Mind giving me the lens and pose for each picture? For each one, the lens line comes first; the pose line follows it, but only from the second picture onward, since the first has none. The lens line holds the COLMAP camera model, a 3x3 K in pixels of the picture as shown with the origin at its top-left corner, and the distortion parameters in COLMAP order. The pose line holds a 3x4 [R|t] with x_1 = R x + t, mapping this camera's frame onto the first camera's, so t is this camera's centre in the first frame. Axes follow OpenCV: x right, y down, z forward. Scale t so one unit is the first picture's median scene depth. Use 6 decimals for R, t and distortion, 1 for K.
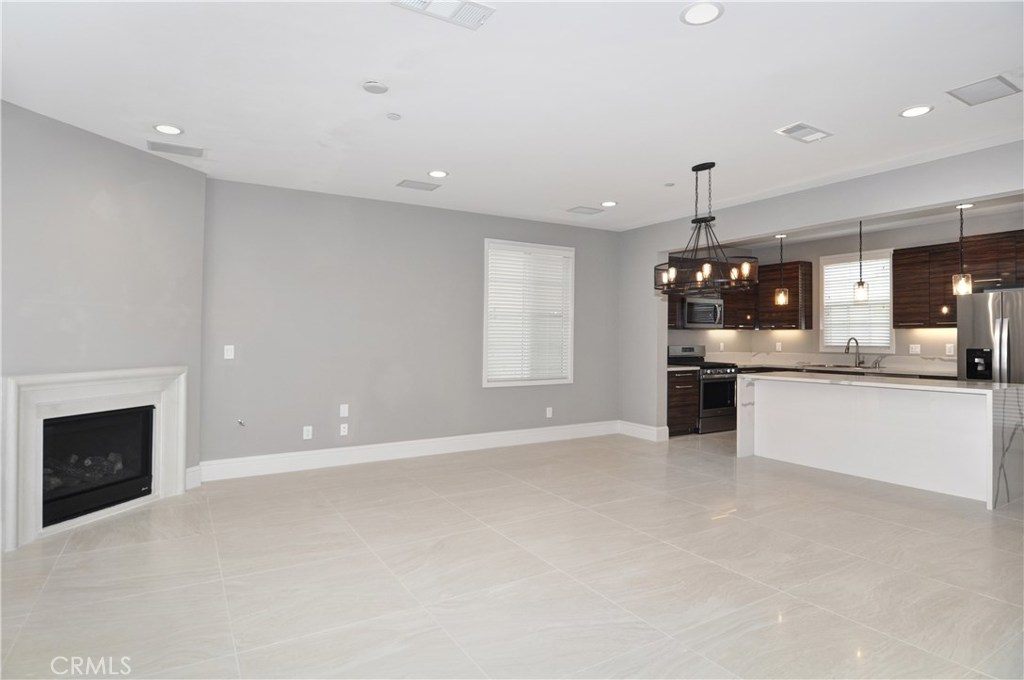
lens RADIAL K [[536.6, 0, 468.1], [0, 536.6, 334.1], [0, 0, 1]] dist [-0.019093, -0.002114]
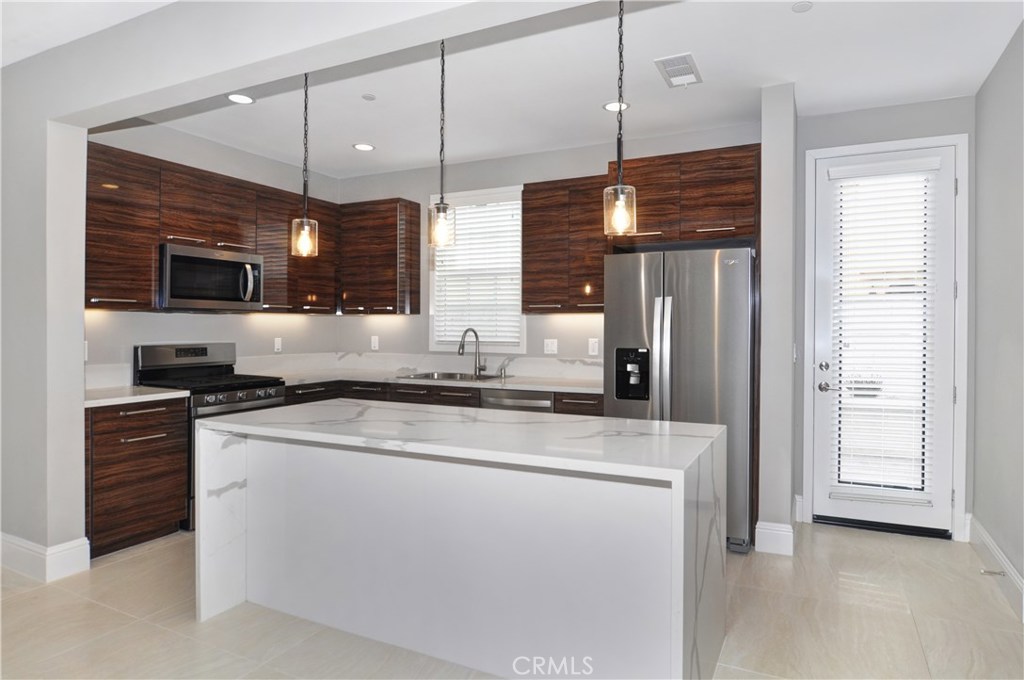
lens RADIAL K [[628.7, 0, 503.4], [0, 628.7, 333.3], [0, 0, 1]] dist [-0.001069, 0.001182]
pose [[0.823931, -0.006418, 0.566653, 0.366650], [-0.005070, 0.999812, 0.018696, -0.001139], [-0.566667, -0.018277, 0.823744, 0.406467]]
